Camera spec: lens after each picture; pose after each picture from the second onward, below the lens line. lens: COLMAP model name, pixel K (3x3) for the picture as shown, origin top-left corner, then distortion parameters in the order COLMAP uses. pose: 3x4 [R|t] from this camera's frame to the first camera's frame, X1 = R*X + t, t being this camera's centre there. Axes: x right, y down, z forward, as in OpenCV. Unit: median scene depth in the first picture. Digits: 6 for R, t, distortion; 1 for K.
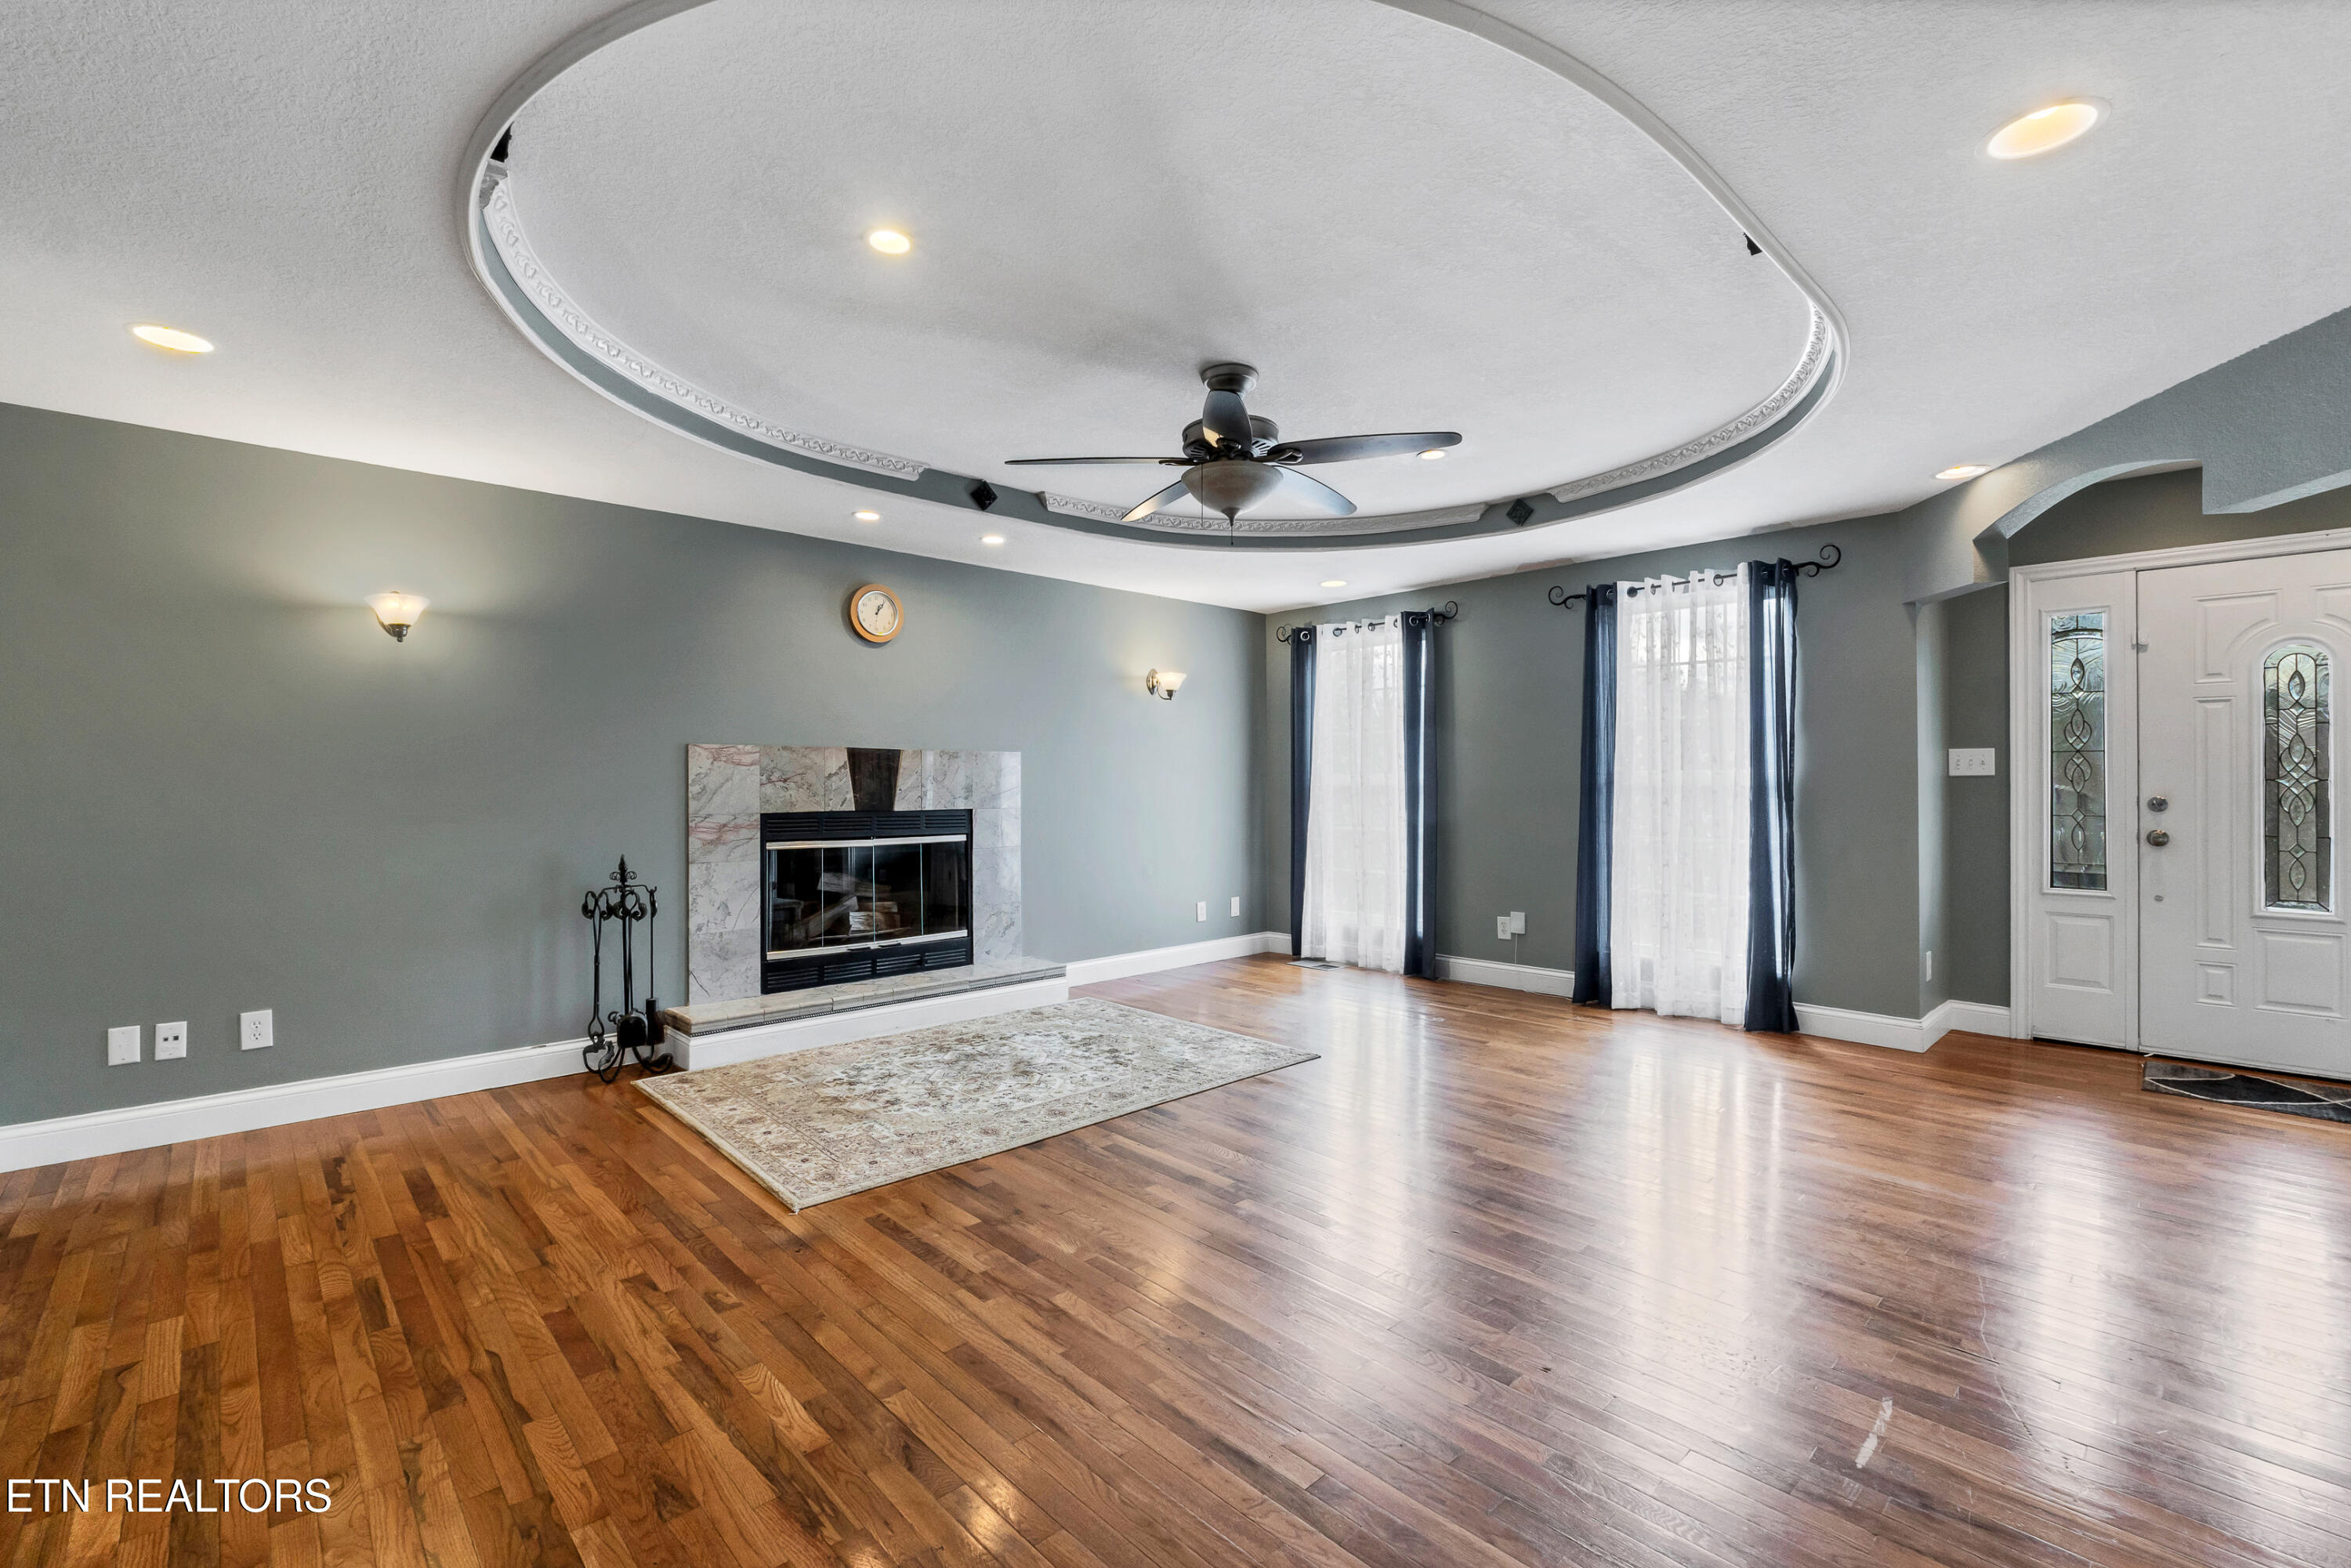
lens RADIAL K [[1041.6, 0, 1174.7], [0, 1041.6, 783.1], [0, 0, 1]] dist [-0.013285, 0.001253]
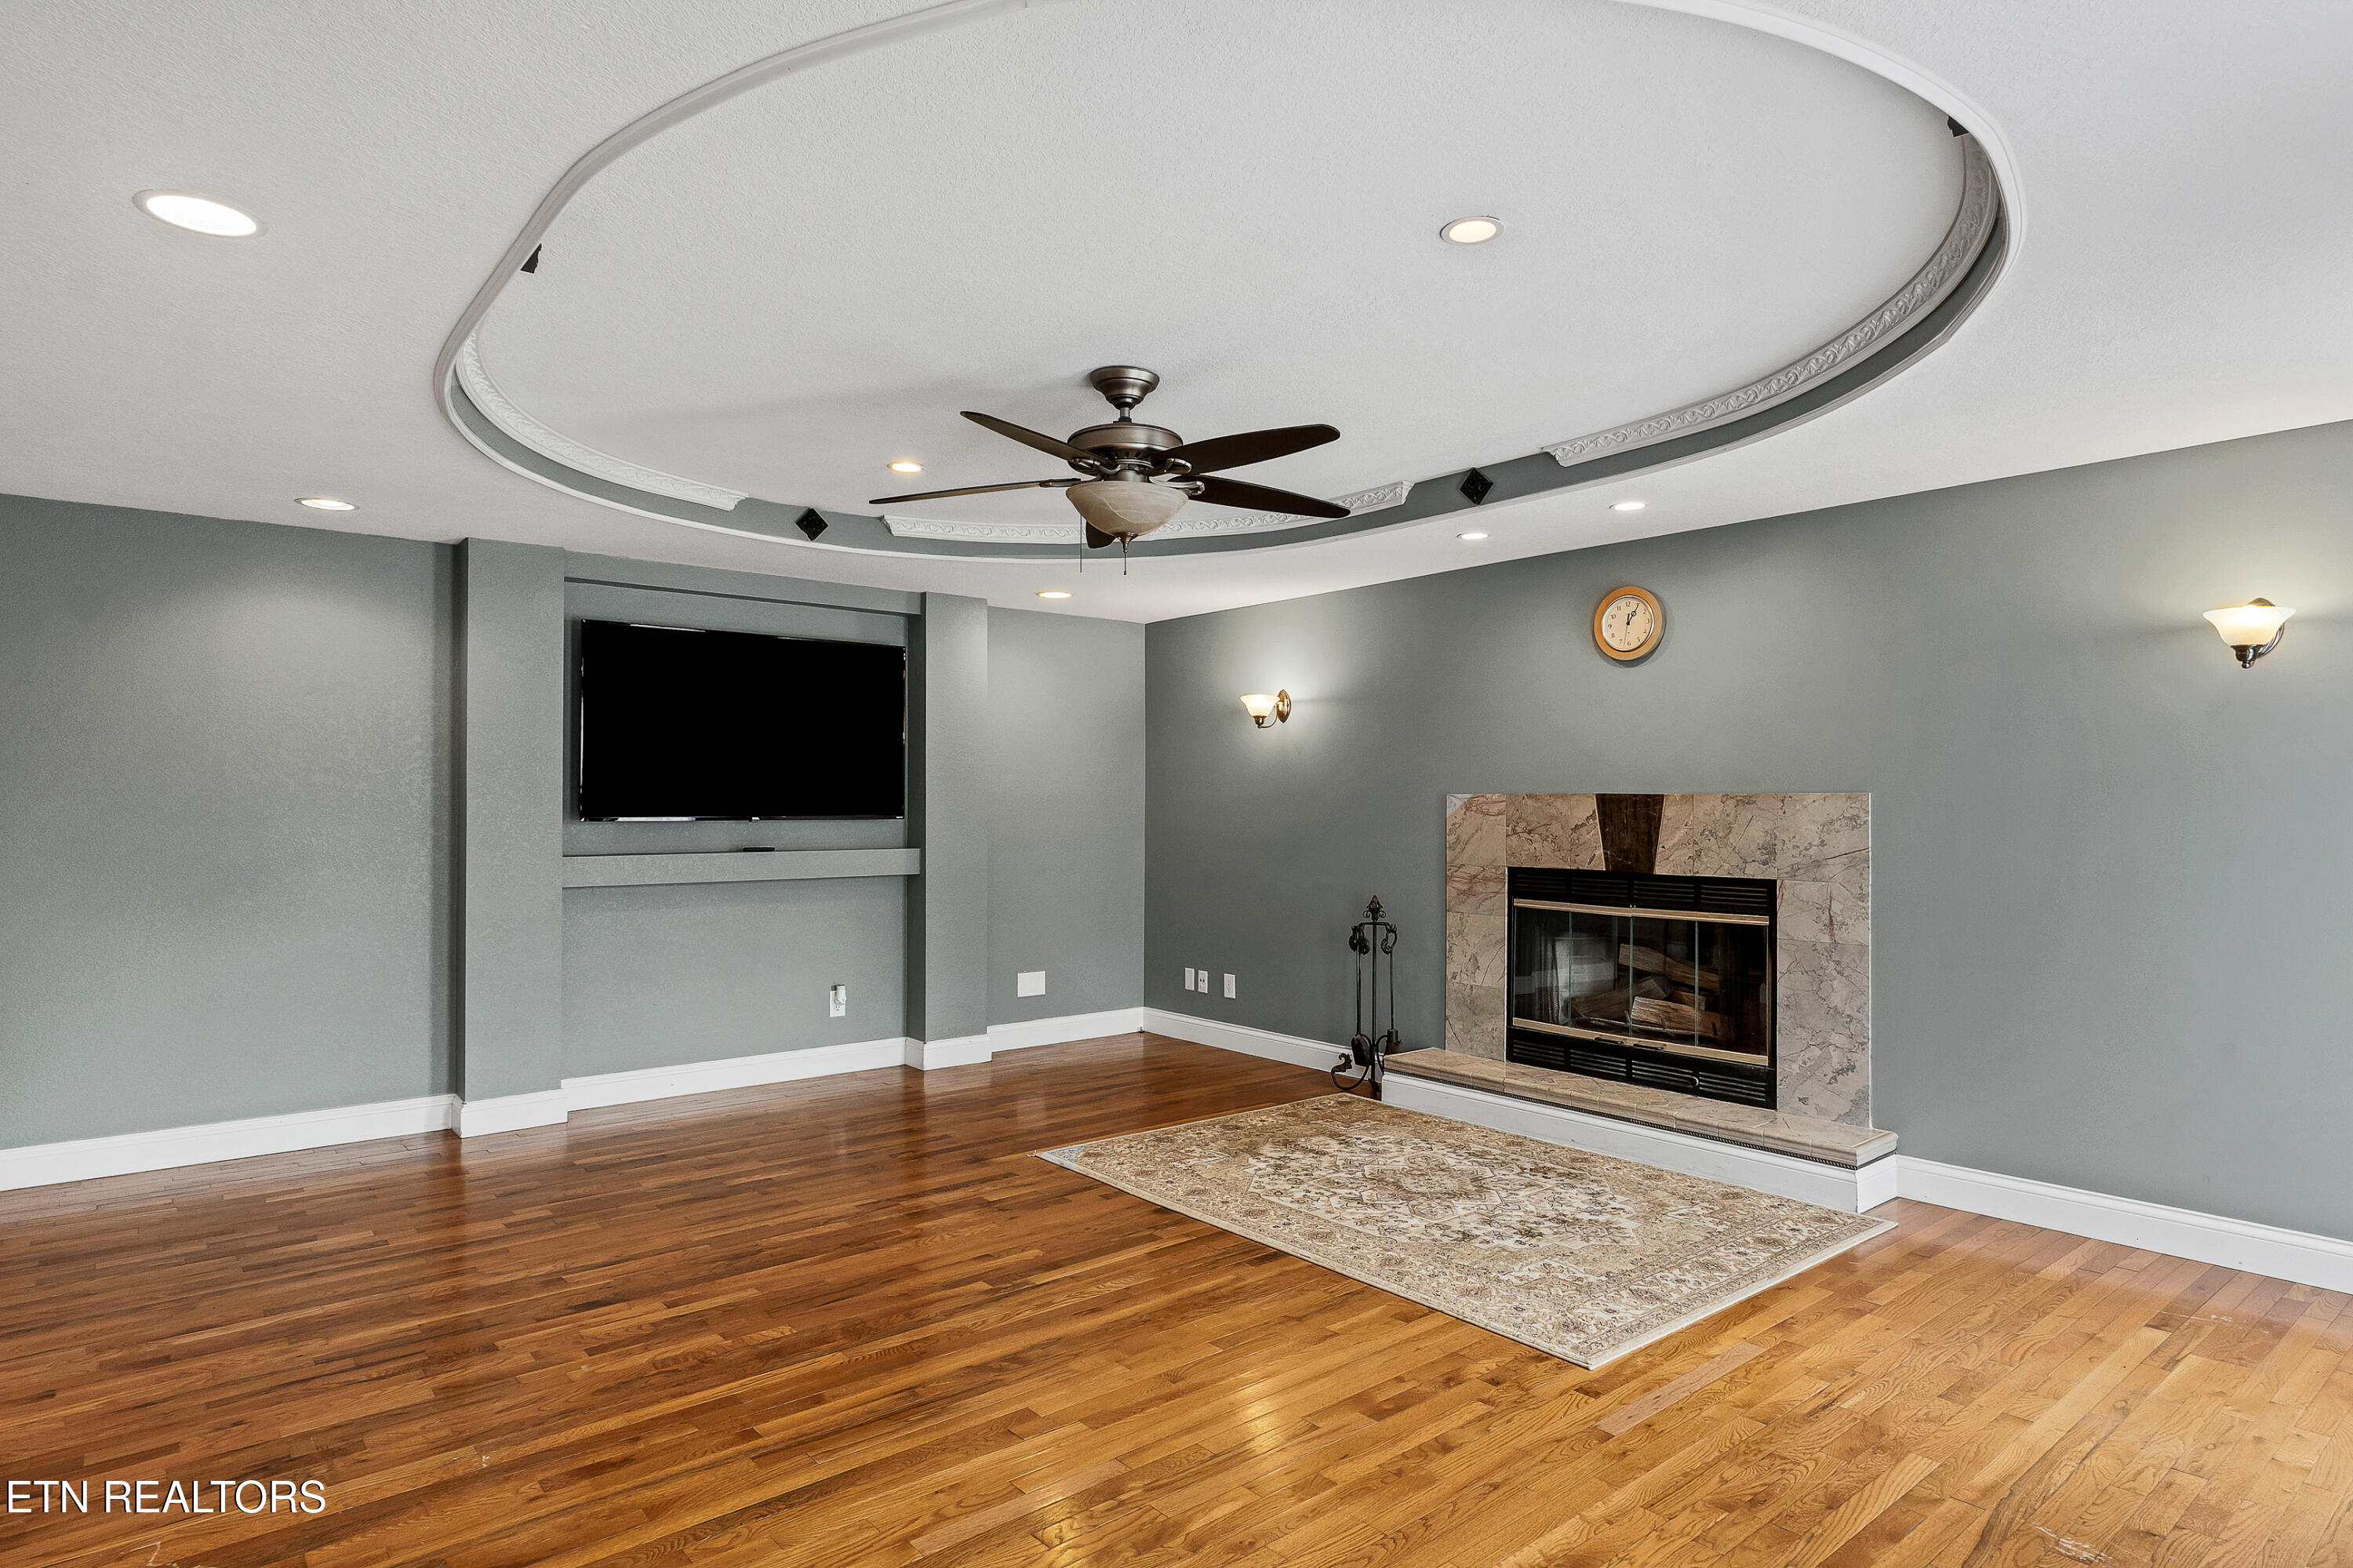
lens RADIAL K [[1277.3, 0, 1176.6], [0, 1277.3, 784.1], [0, 0, 1]] dist [-0.003551, -0.000143]
pose [[-0.074391, -0.014774, -0.997120, 0.776073], [-0.004509, 0.999885, -0.014479, -0.027282], [0.997219, 0.003419, -0.074449, 0.794454]]
